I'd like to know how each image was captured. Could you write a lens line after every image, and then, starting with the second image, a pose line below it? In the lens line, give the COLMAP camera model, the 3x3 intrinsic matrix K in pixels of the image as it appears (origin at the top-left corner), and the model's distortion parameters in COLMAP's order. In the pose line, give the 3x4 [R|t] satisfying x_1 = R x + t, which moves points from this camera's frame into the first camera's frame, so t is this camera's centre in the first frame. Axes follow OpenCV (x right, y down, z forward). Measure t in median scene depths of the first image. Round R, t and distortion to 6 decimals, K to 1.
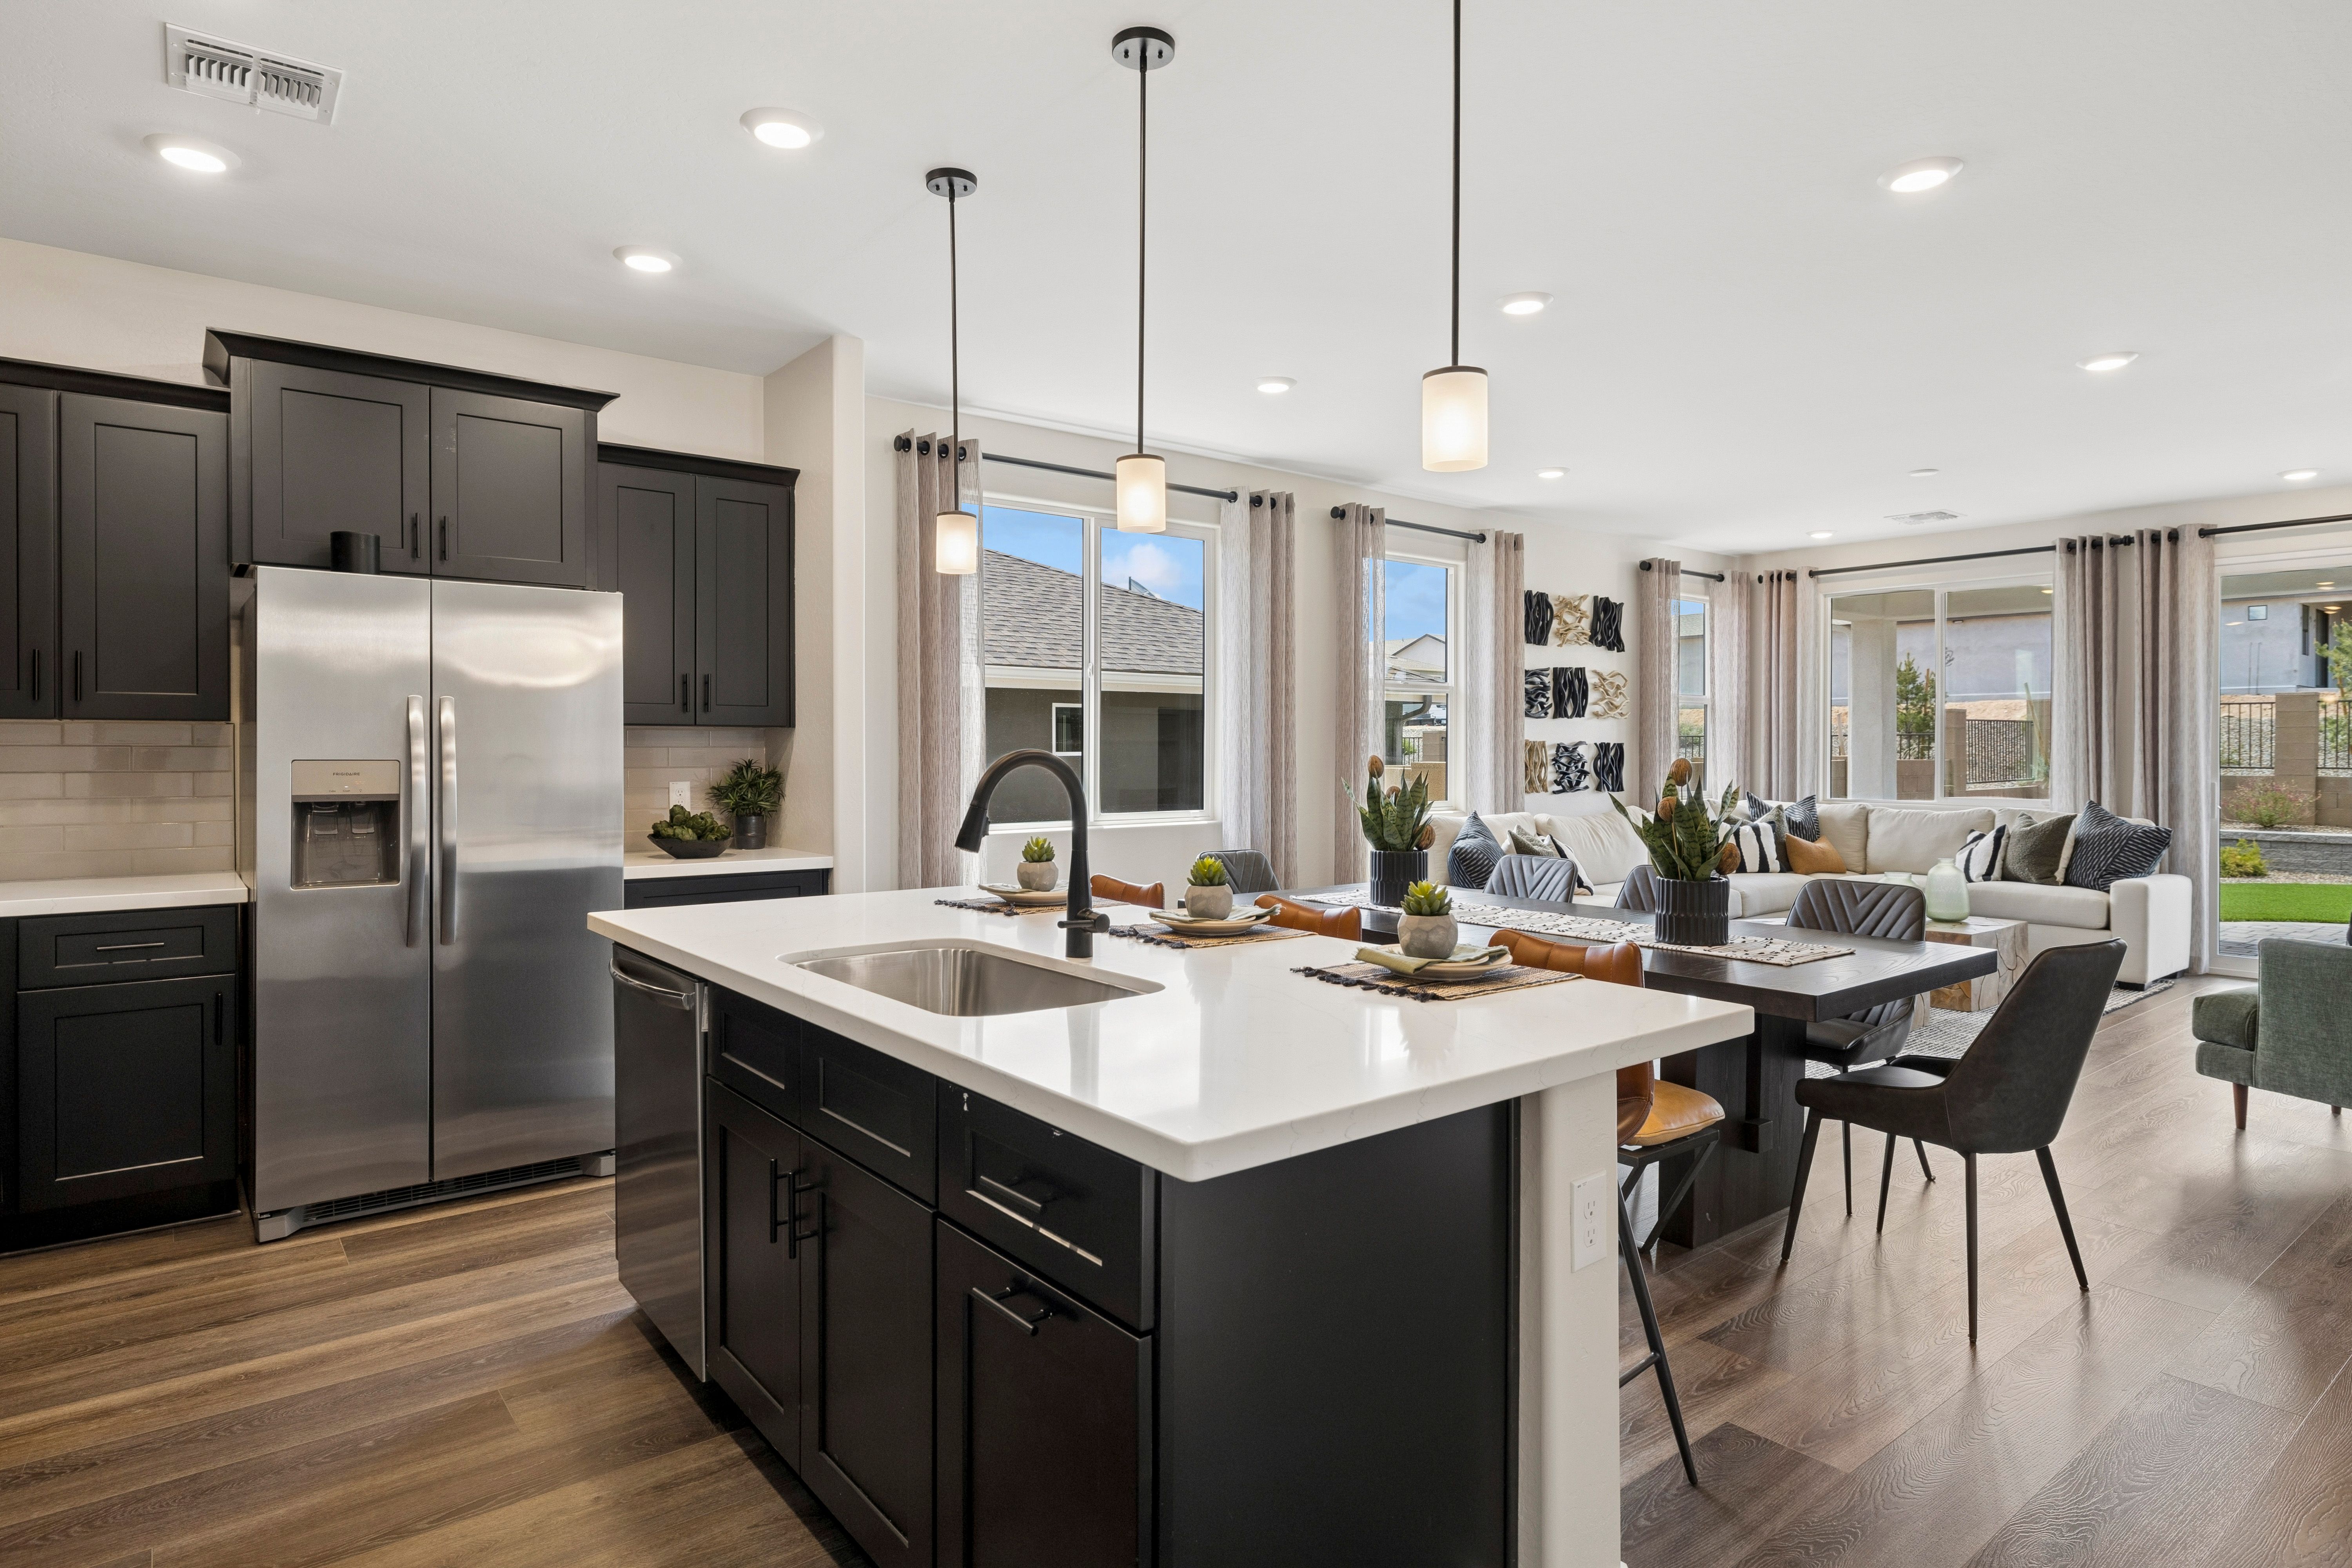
lens RADIAL K [[1253.6, 0, 1177.6], [0, 1253.6, 757.1], [0, 0, 1]] dist [-0.000289, -0.000568]
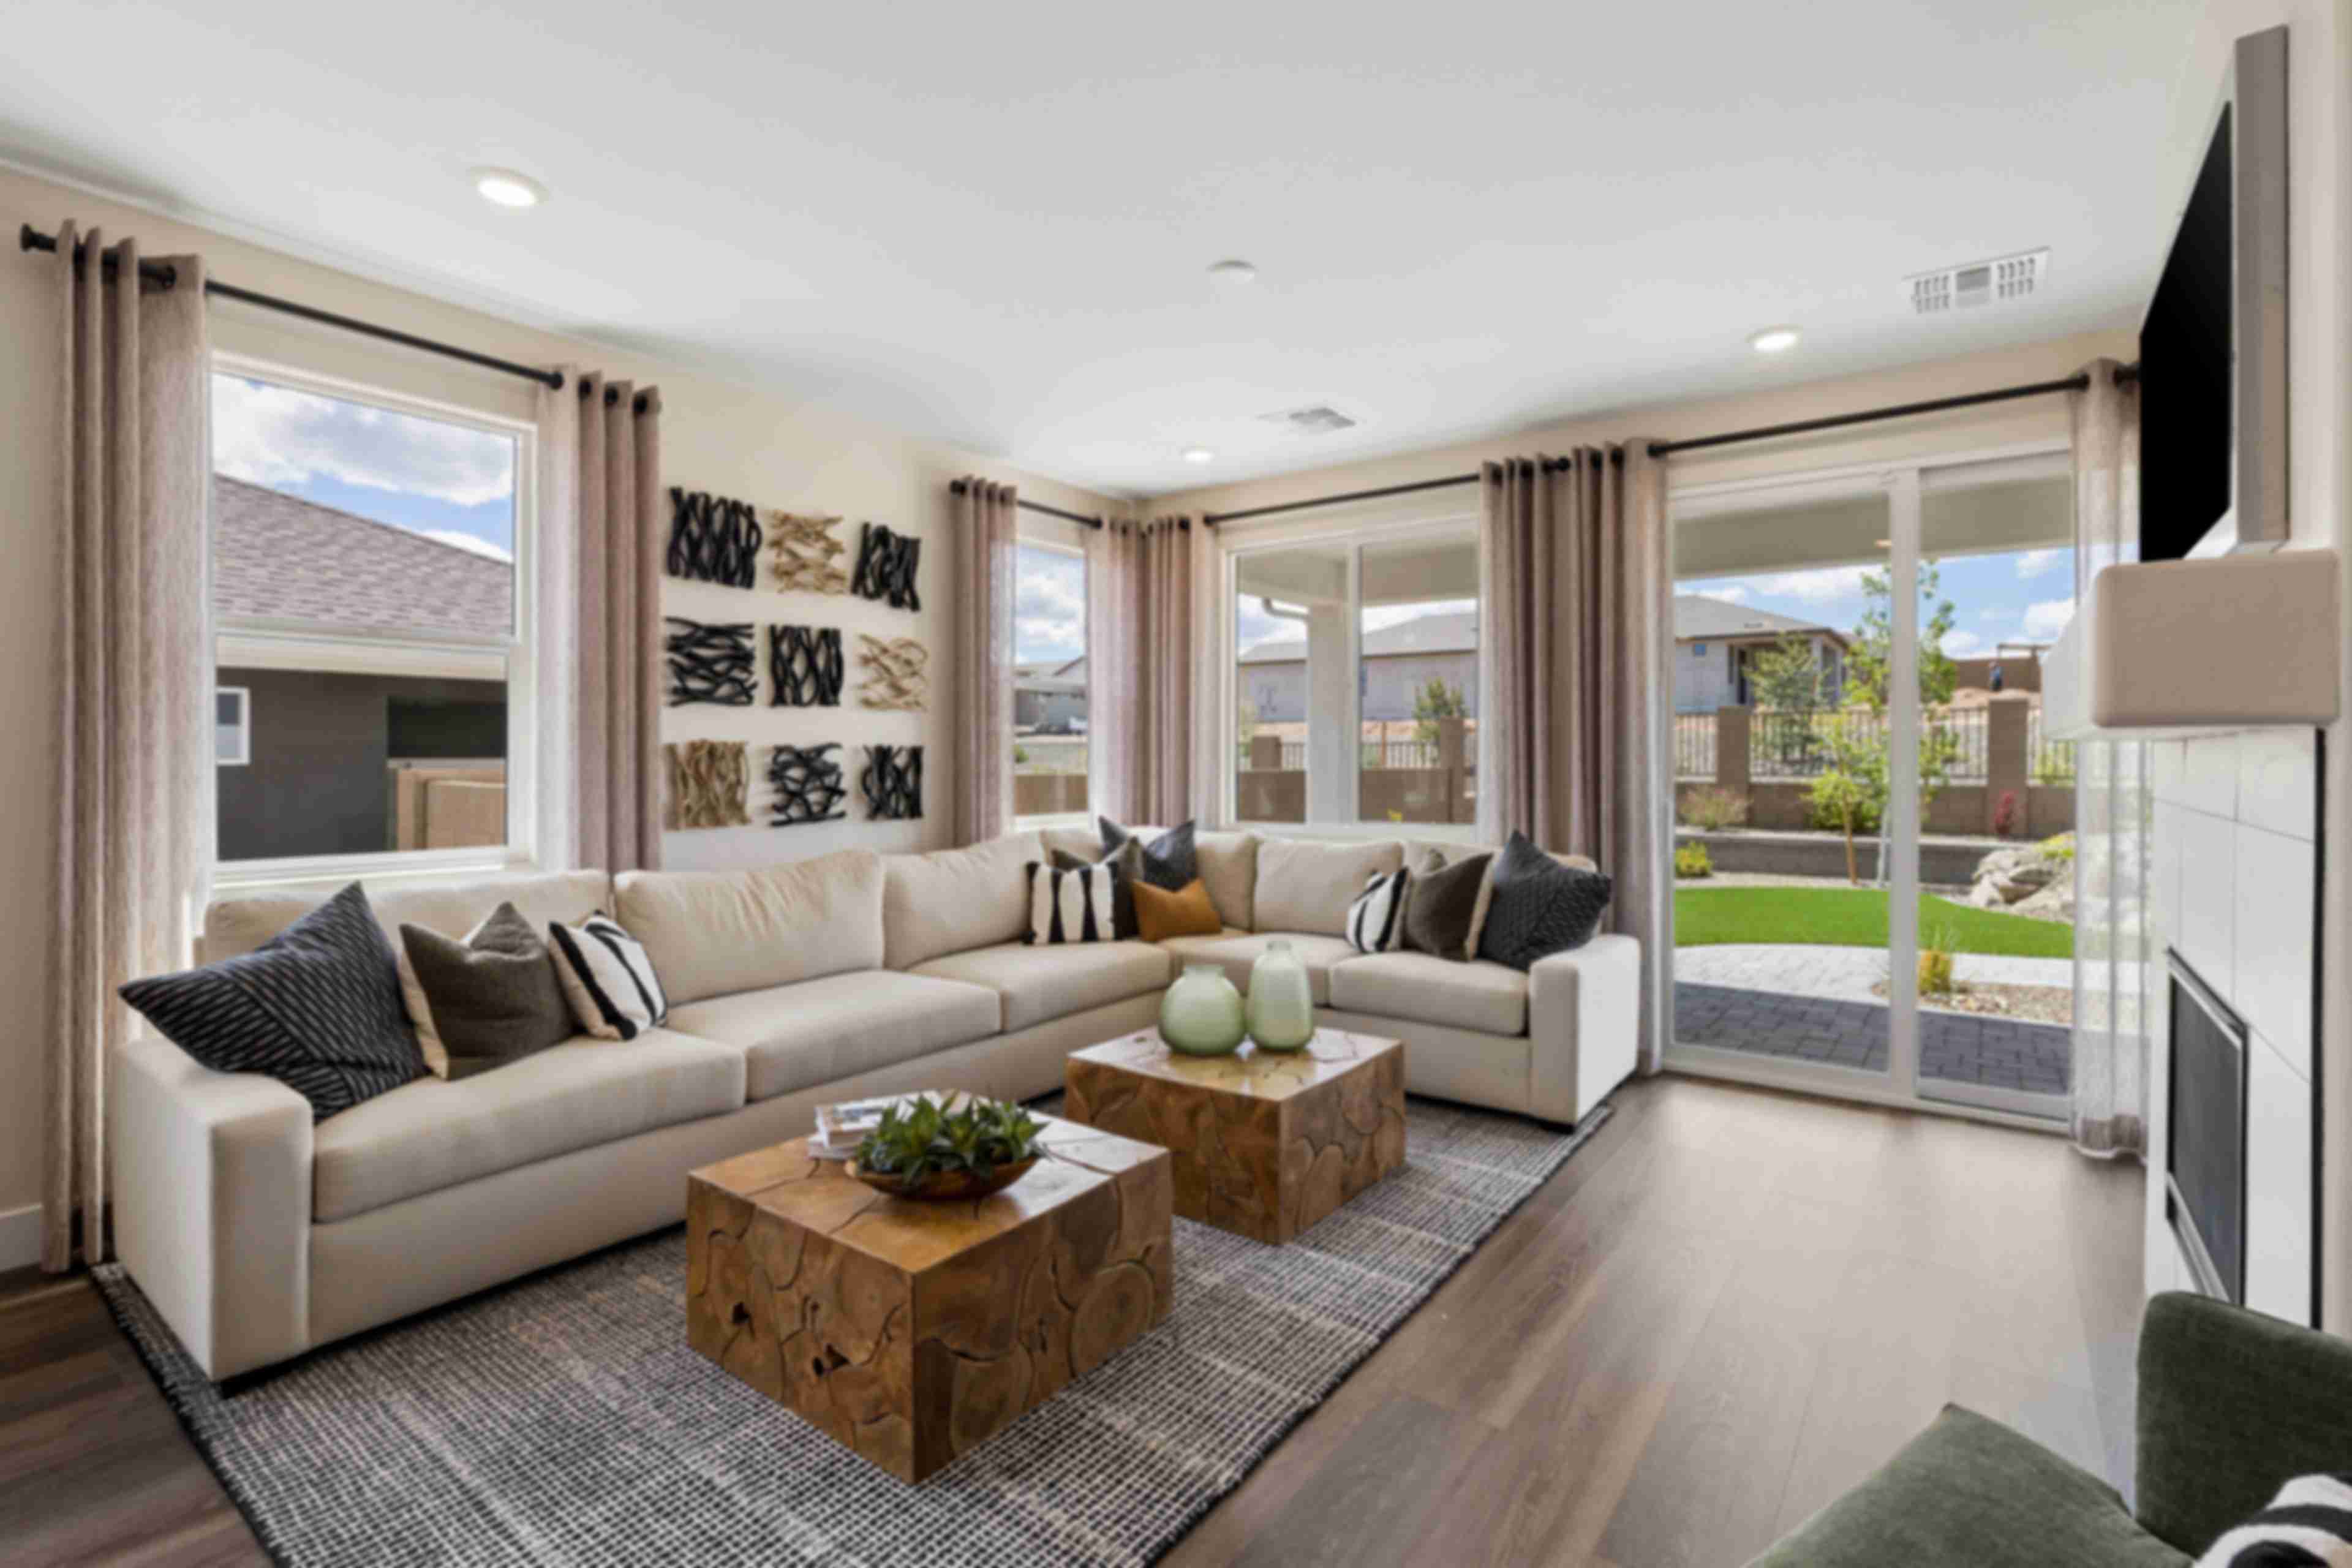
lens RADIAL K [[1062.8, 0, 1172.9], [0, 1062.8, 758.2], [0, 0, 1]] dist [-0.000964, -0.000214]
pose [[0.968143, 0.001261, 0.250396, 0.361714], [0.000115, 0.999985, -0.005482, -0.001931], [-0.250399, 0.005336, 0.968128, 0.434719]]
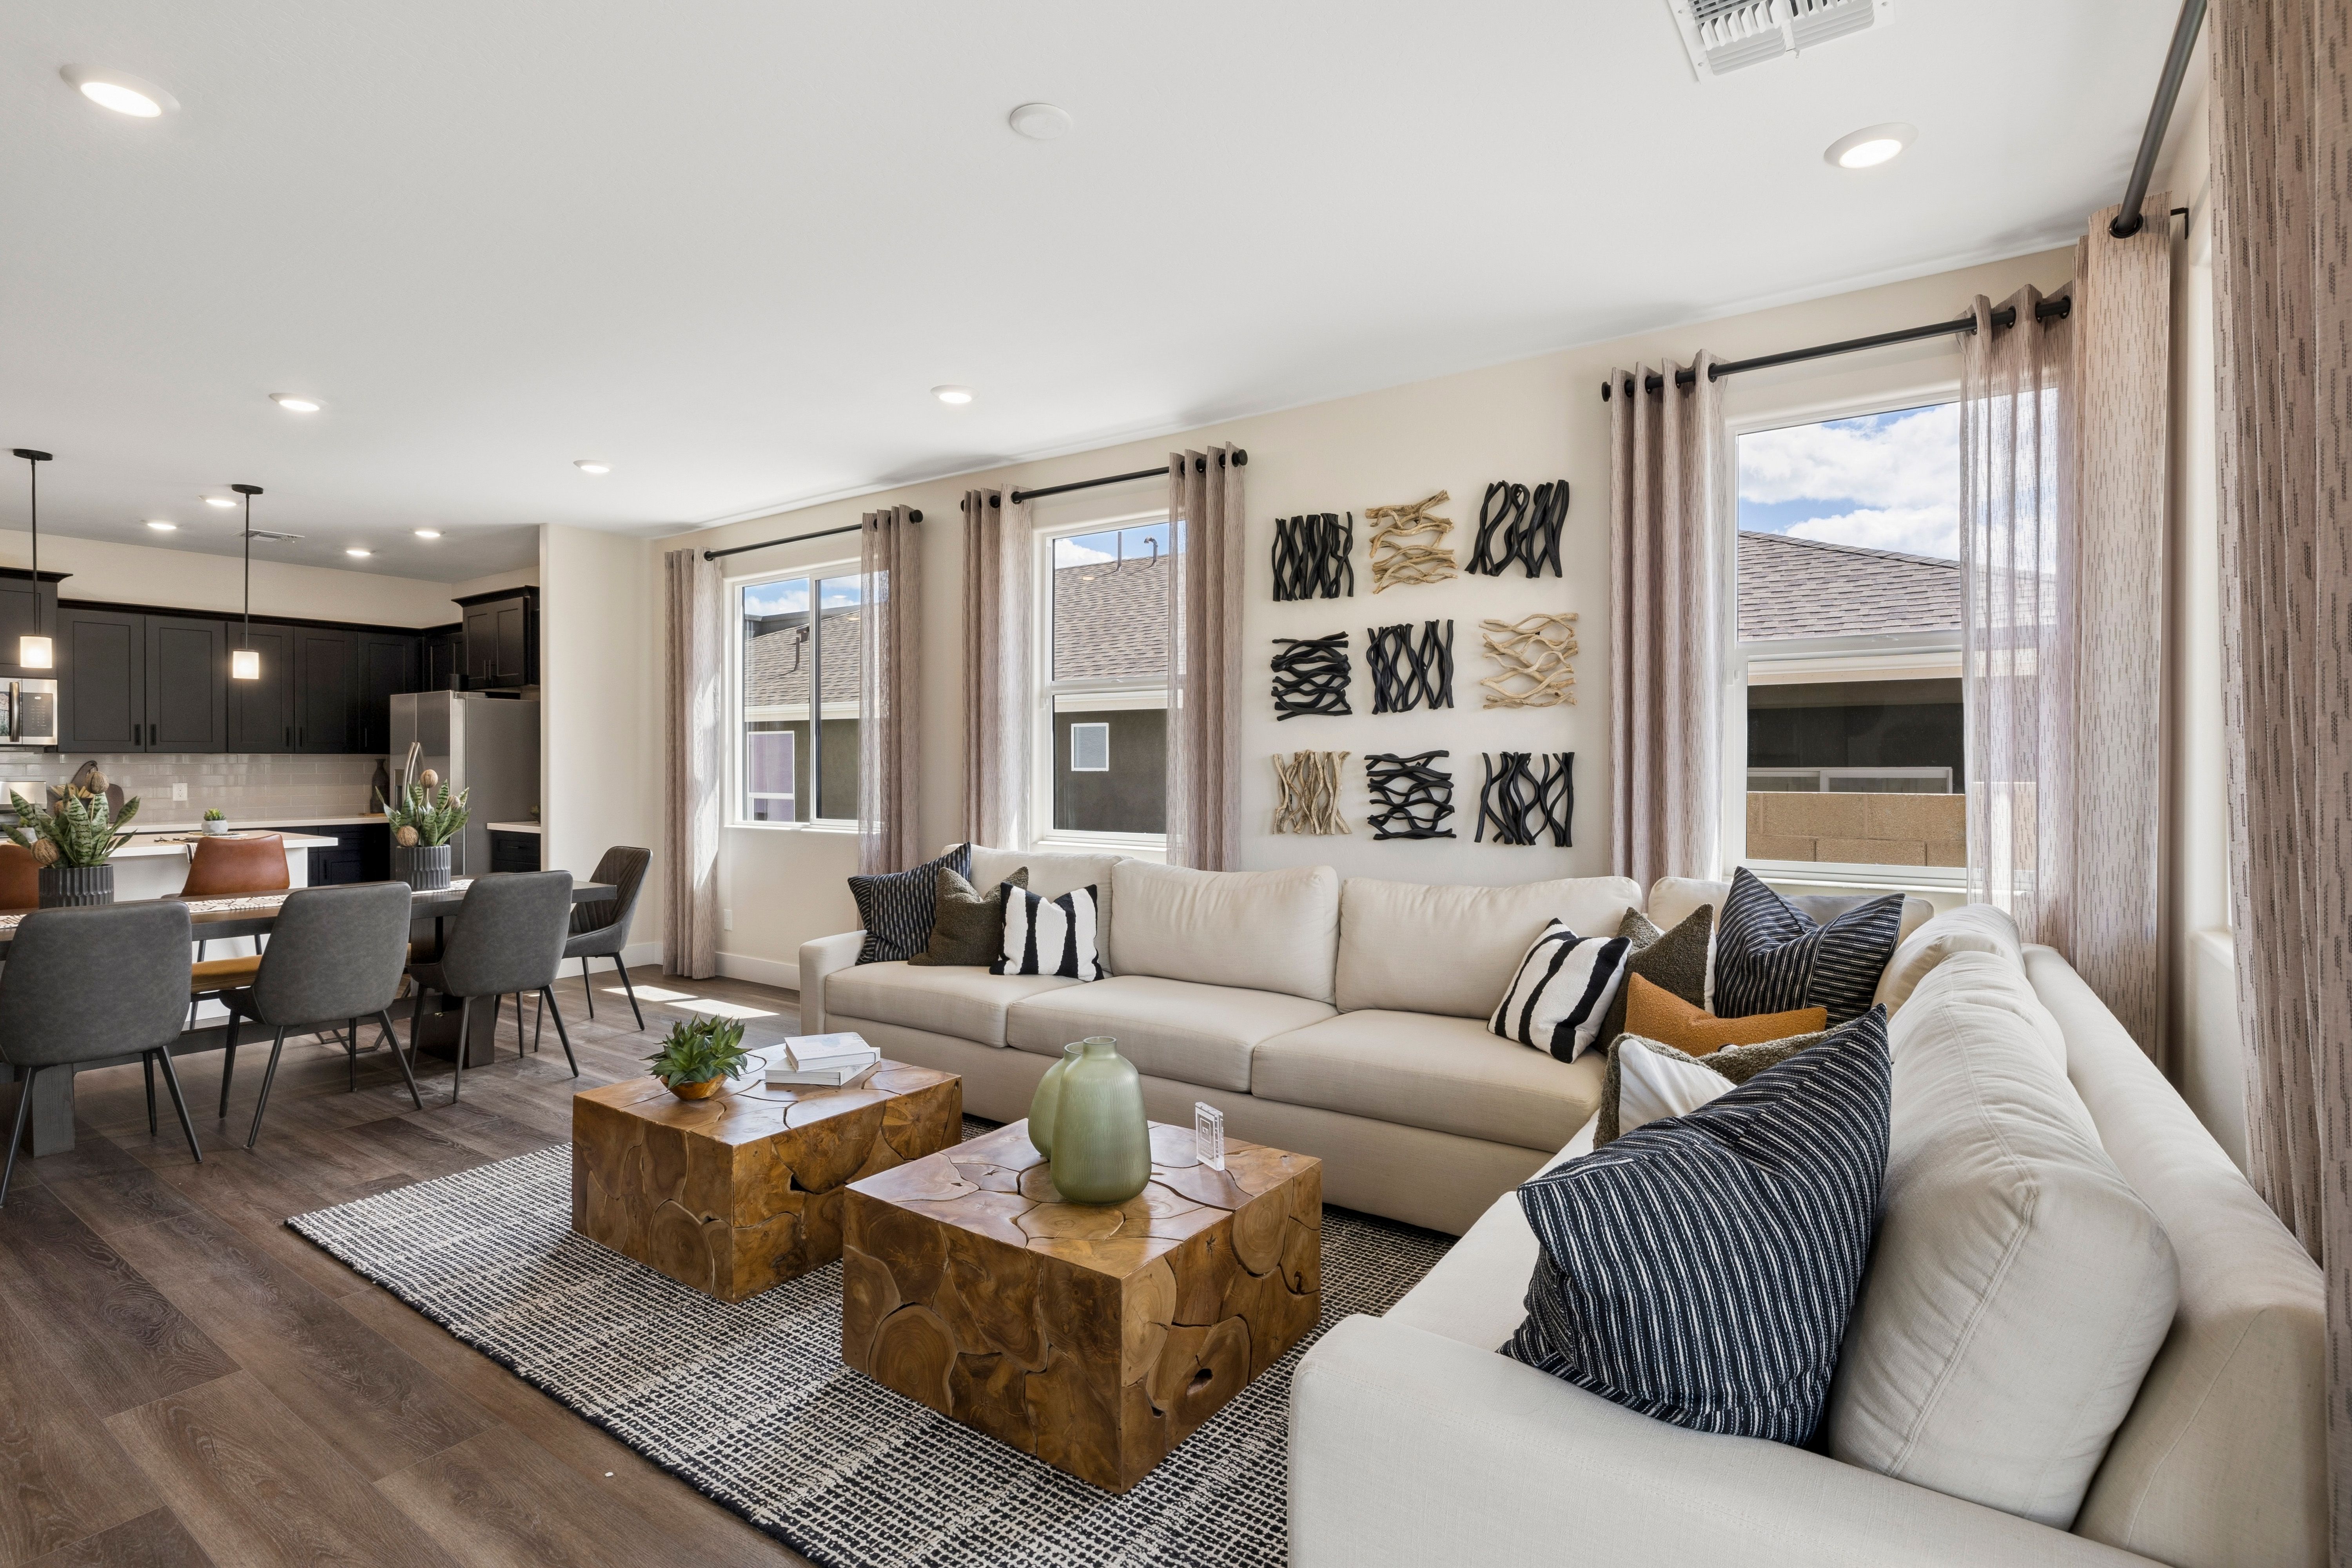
lens RADIAL K [[1125.1, 0, 1176.2], [0, 1125.1, 769.1], [0, 0, 1]] dist [0.000628, 0.000318]
pose [[0.291371, 0.004080, -0.956601, 0.786610], [-0.005112, 0.999983, 0.002708, -0.005364], [0.956596, 0.004101, 0.291387, 0.752160]]
